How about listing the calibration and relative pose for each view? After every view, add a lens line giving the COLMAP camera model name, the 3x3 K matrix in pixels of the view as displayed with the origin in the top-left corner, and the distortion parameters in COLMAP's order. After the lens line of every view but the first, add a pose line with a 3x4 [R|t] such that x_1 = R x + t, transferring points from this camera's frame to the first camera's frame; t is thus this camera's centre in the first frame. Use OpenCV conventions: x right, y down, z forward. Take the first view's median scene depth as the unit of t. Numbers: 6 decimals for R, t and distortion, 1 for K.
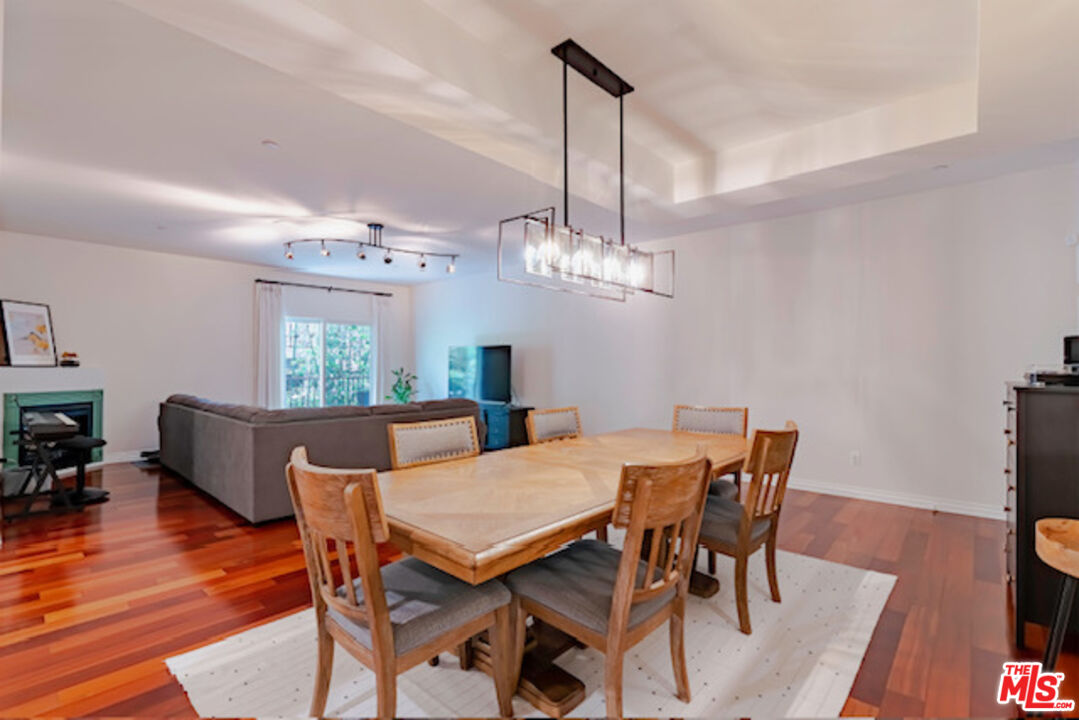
lens RADIAL K [[503.1, 0, 541.2], [0, 503.1, 363.9], [0, 0, 1]] dist [-0.010113, 0.000989]
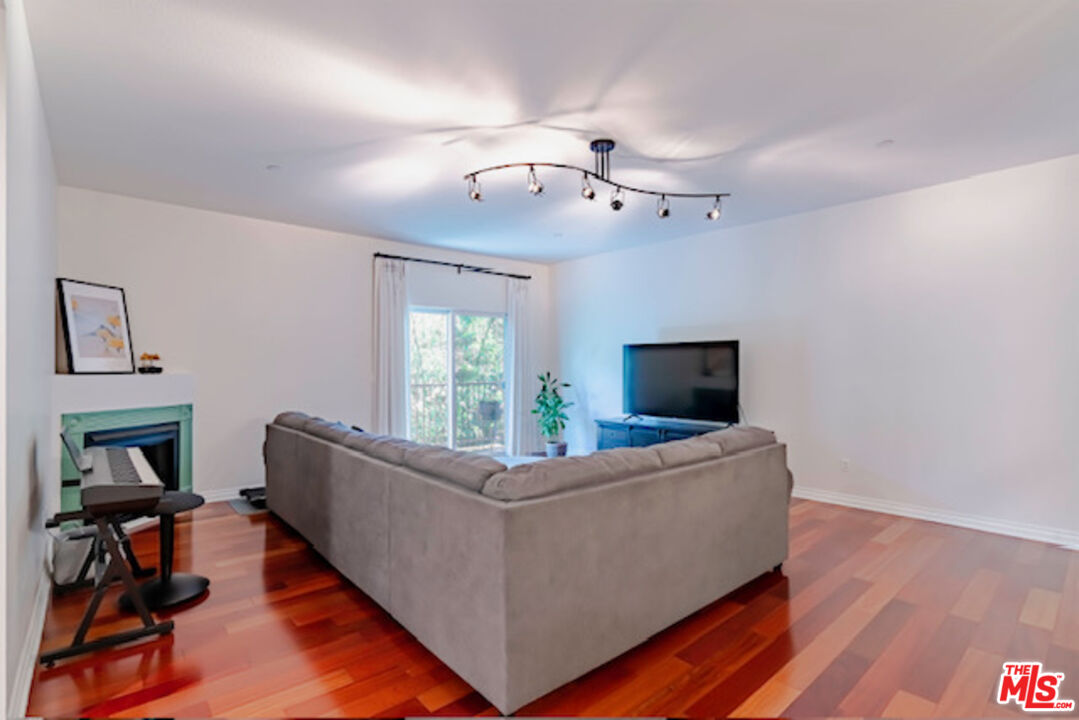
lens RADIAL K [[525.0, 0, 532.2], [0, 525.0, 367.5], [0, 0, 1]] dist [-0.013071, 0.000458]
pose [[0.992328, -0.000557, -0.123631, -0.367873], [0.001588, 0.999965, 0.008246, -0.010030], [0.123622, -0.008379, 0.992294, 0.387339]]
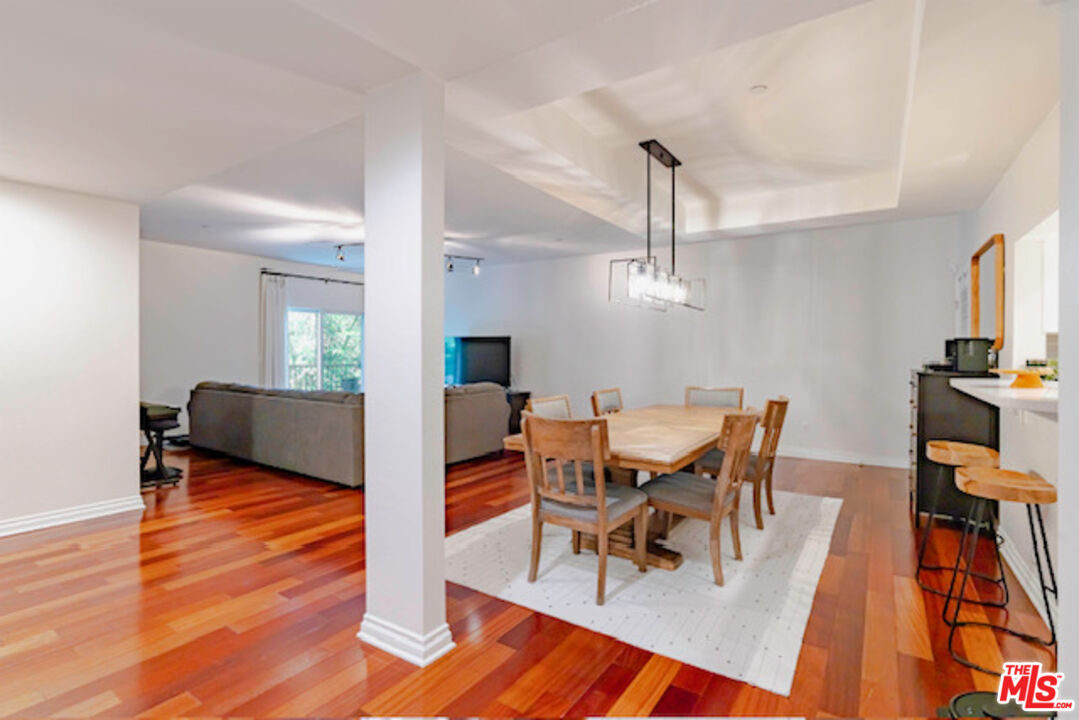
lens RADIAL K [[525.0, 0, 536.9], [0, 525.0, 362.3], [0, 0, 1]] dist [-0.013071, 0.000458]
pose [[0.991104, 0.001046, 0.133089, -0.228137], [-0.003992, 0.999753, 0.021865, -0.008497], [-0.133033, -0.022202, 0.990863, -0.234364]]
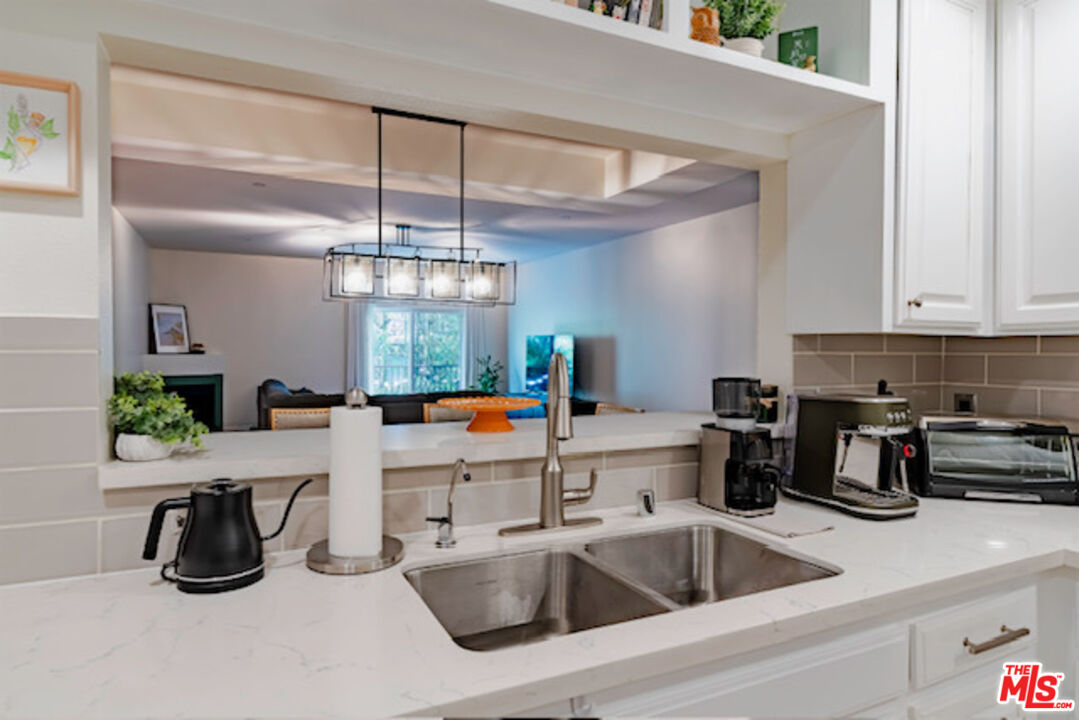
lens RADIAL K [[623.0, 0, 542.3], [0, 623.0, 353.5], [0, 0, 1]] dist [0.018507, -0.000117]
pose [[0.928977, 0.007878, -0.370053, 0.485898], [-0.005630, 0.999959, 0.007156, -0.015084], [0.370094, -0.004564, 0.928983, -0.144759]]
